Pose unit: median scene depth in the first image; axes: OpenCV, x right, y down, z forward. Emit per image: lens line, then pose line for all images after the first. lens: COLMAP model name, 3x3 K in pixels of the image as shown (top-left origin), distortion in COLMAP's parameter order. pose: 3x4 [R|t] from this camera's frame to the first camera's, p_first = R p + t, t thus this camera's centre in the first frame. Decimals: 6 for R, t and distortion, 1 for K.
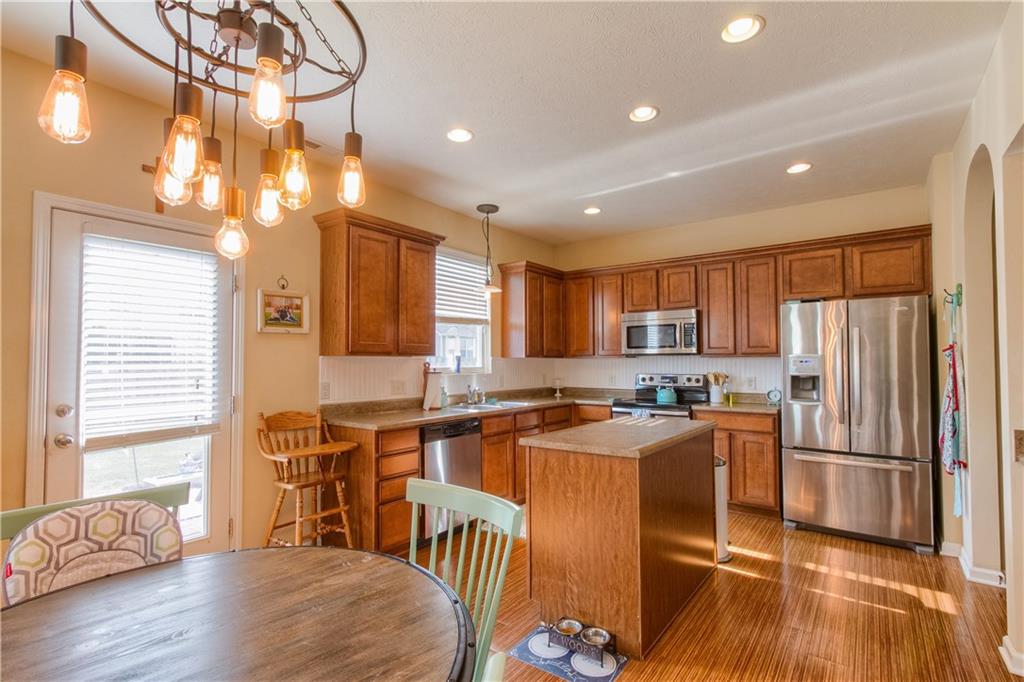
lens RADIAL K [[497.0, 0, 511.0], [0, 497.0, 346.3], [0, 0, 1]] dist [-0.000162, 0.004034]
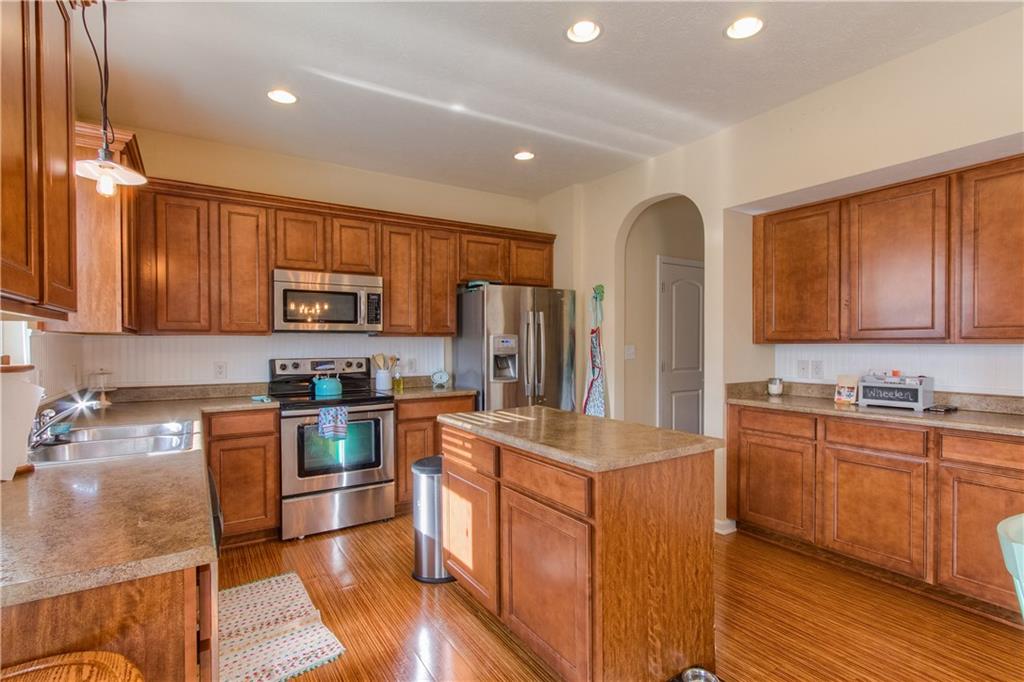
lens RADIAL K [[497.0, 0, 522.5], [0, 497.0, 348.0], [0, 0, 1]] dist [-0.000162, 0.004034]
pose [[0.333047, -0.013911, 0.942808, -0.329233], [-0.027343, 0.999328, 0.024404, 0.015508], [-0.942514, -0.033907, 0.332443, 0.514979]]
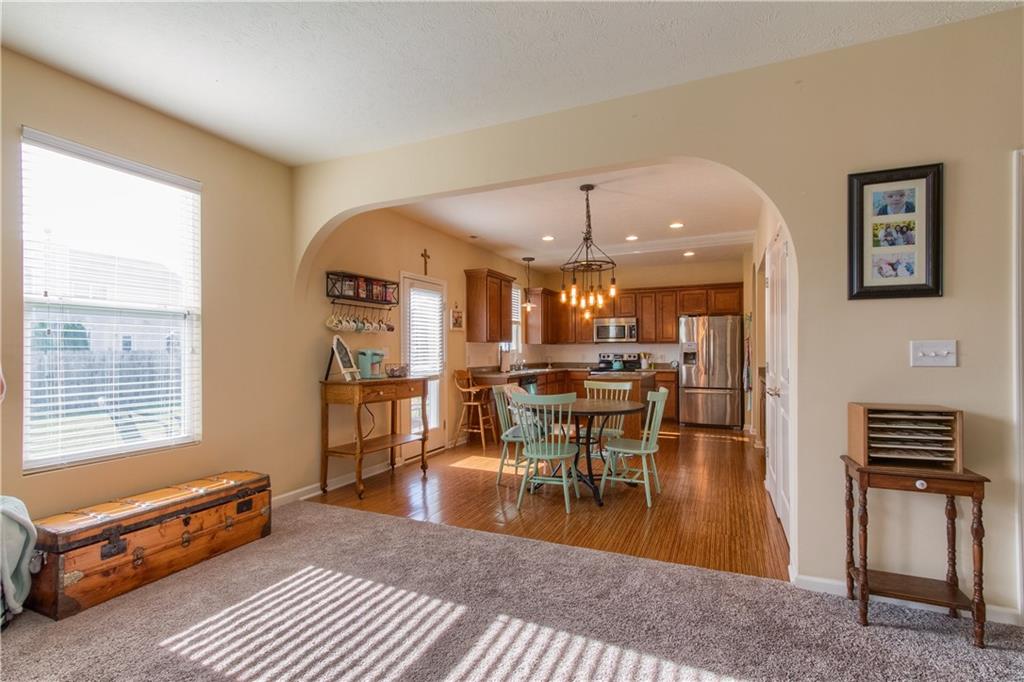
lens RADIAL K [[497.0, 0, 515.8], [0, 497.0, 347.3], [0, 0, 1]] dist [-0.000162, 0.004034]
pose [[0.973430, -0.000533, 0.228983, -0.494953], [-0.004813, 0.999729, 0.022786, -0.004894], [-0.228933, -0.023282, 0.973164, -0.712329]]
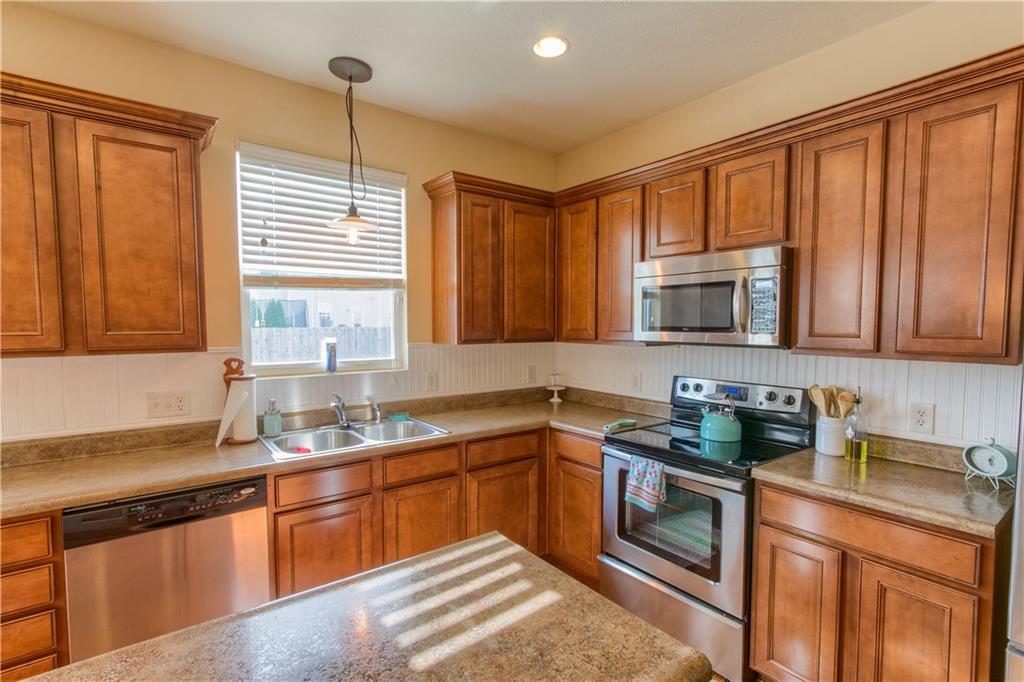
lens RADIAL K [[497.0, 0, 505.4], [0, 497.0, 347.3], [0, 0, 1]] dist [-0.000162, 0.004034]
pose [[0.958654, 0.017386, -0.284042, 0.269206], [0.006183, 0.996624, 0.081871, -0.023240], [0.284506, -0.080242, 0.955310, 0.512347]]
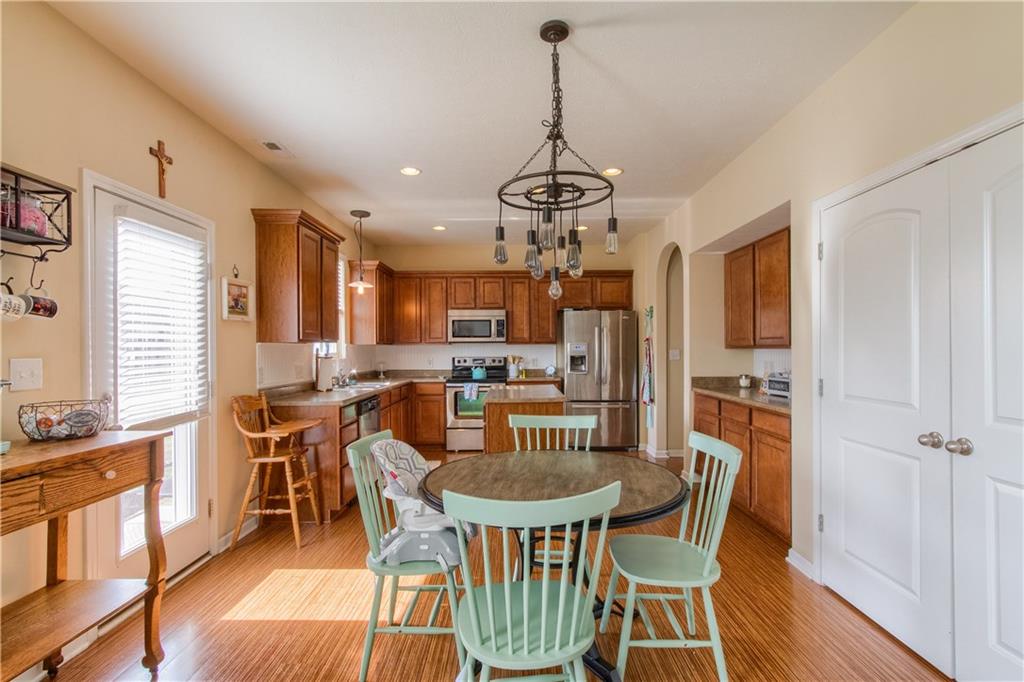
lens RADIAL K [[497.0, 0, 525.4], [0, 497.0, 347.0], [0, 0, 1]] dist [-0.000162, 0.004034]
pose [[0.787630, -0.002024, 0.616145, -0.451752], [-0.015473, 0.999614, 0.023064, -0.003723], [-0.615954, -0.027699, 0.787295, -0.139003]]
